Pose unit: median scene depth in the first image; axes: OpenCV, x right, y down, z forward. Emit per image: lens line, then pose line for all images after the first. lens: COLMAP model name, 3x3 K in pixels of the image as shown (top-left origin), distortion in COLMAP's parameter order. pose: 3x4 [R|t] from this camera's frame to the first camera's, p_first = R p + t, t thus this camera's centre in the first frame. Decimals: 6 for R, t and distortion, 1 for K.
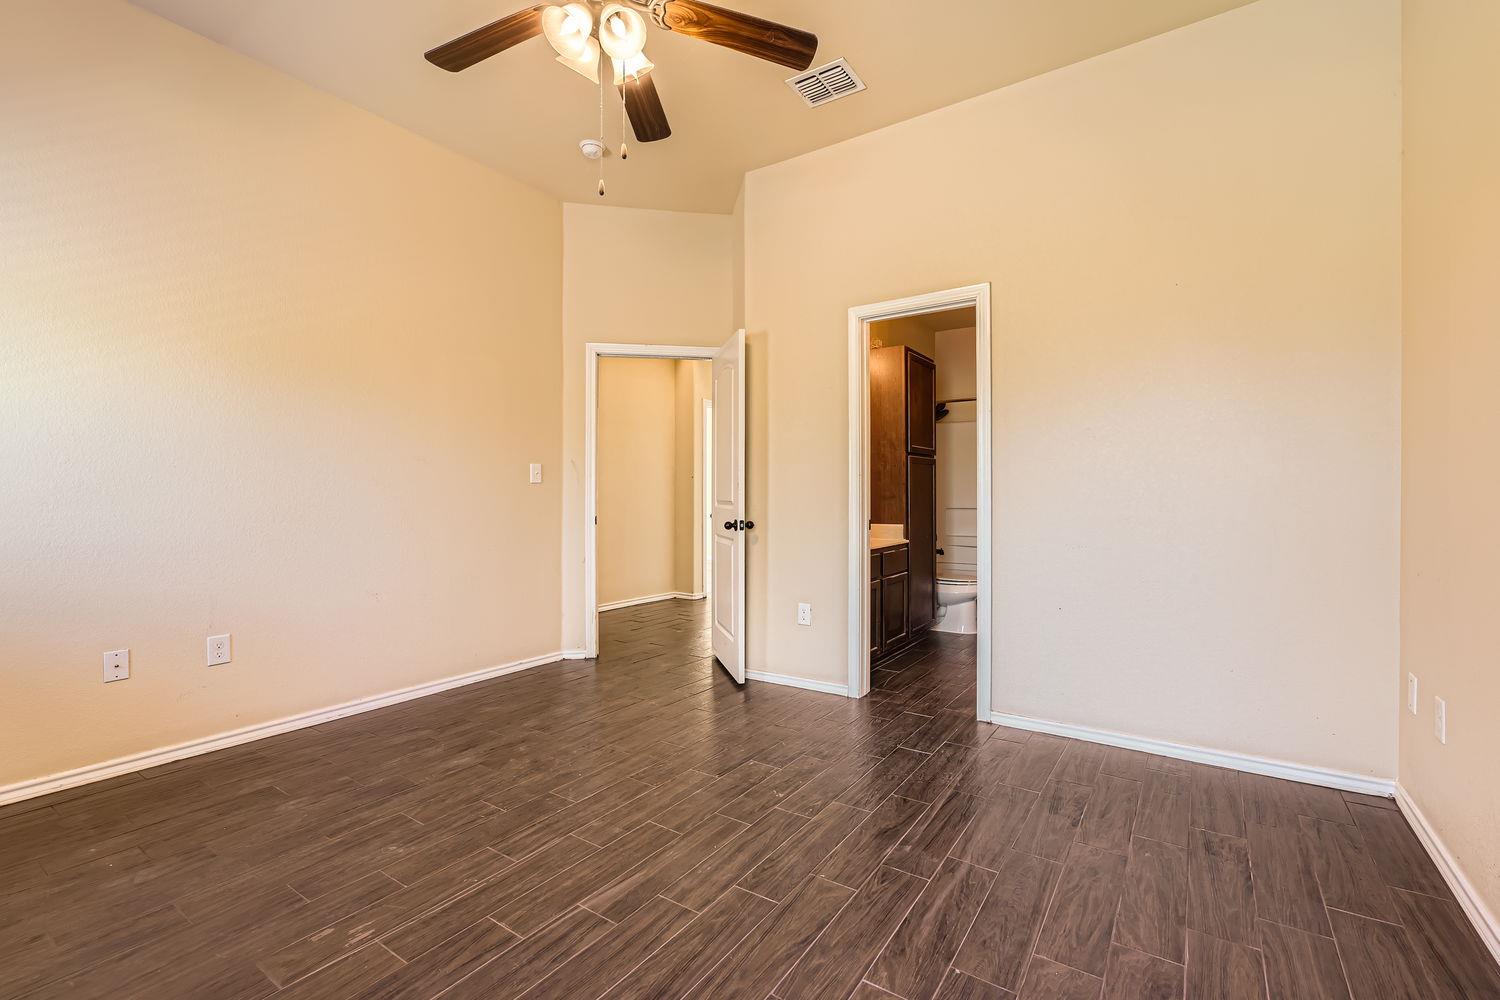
lens RADIAL K [[670.7, 0, 752.2], [0, 670.7, 503.7], [0, 0, 1]] dist [-0.003265, 0.003541]
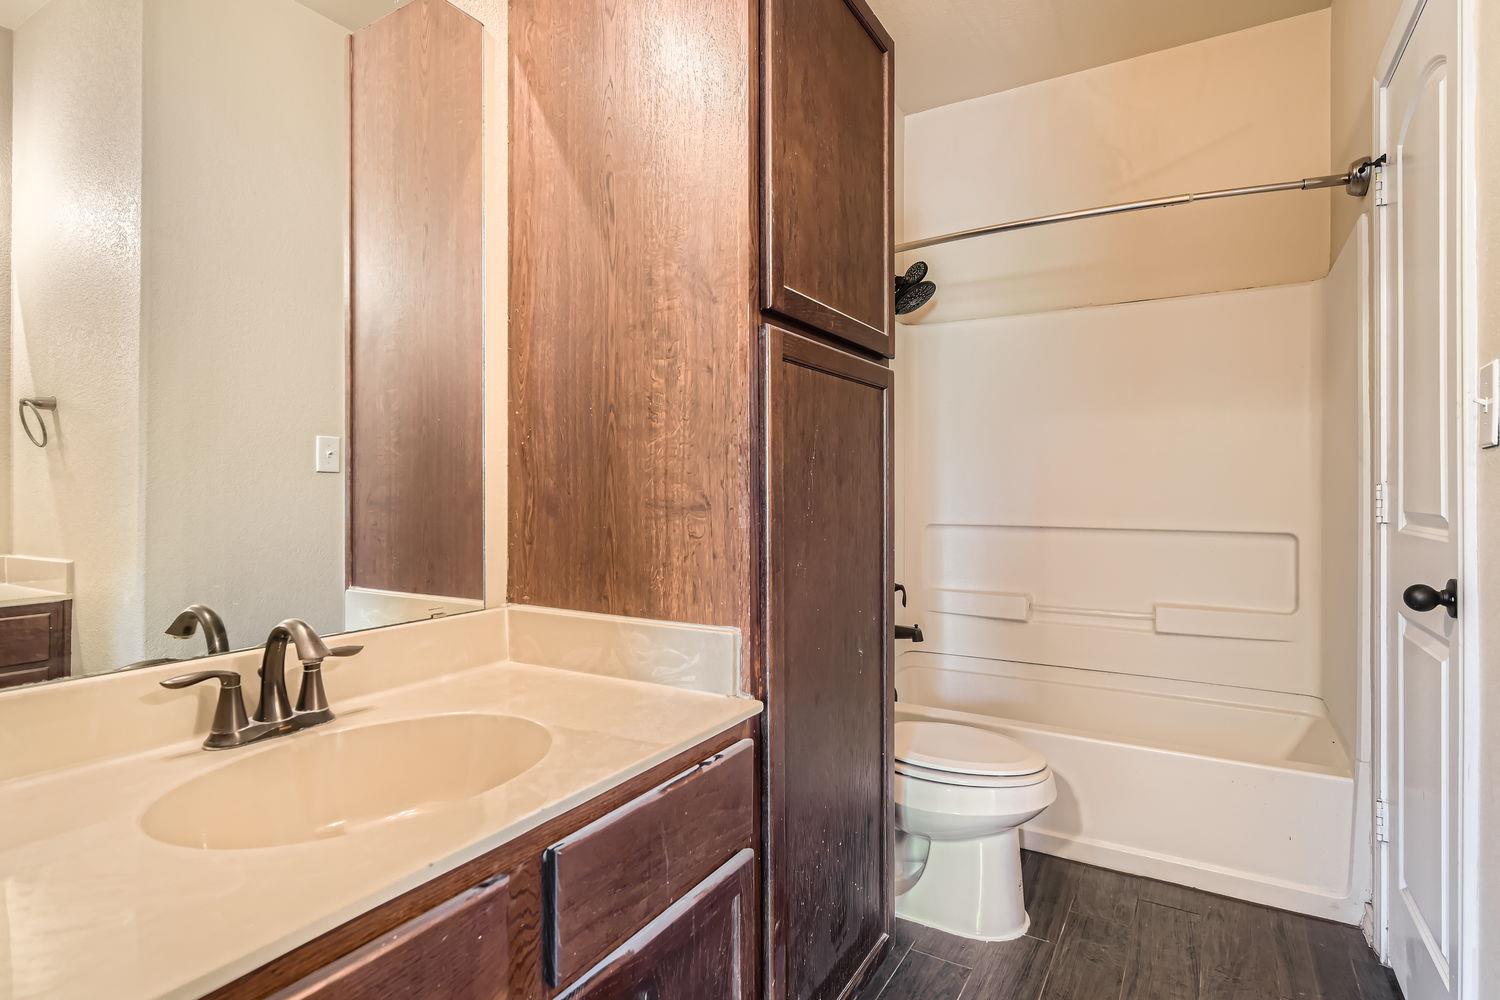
lens RADIAL K [[774.5, 0, 746.0], [0, 774.5, 497.5], [0, 0, 1]] dist [0.005985, 0.001079]
pose [[0.998167, 0.008243, 0.059953, 0.207973], [-0.008500, 0.999956, 0.004024, -0.014568], [-0.059917, -0.004526, 0.998193, 0.728861]]
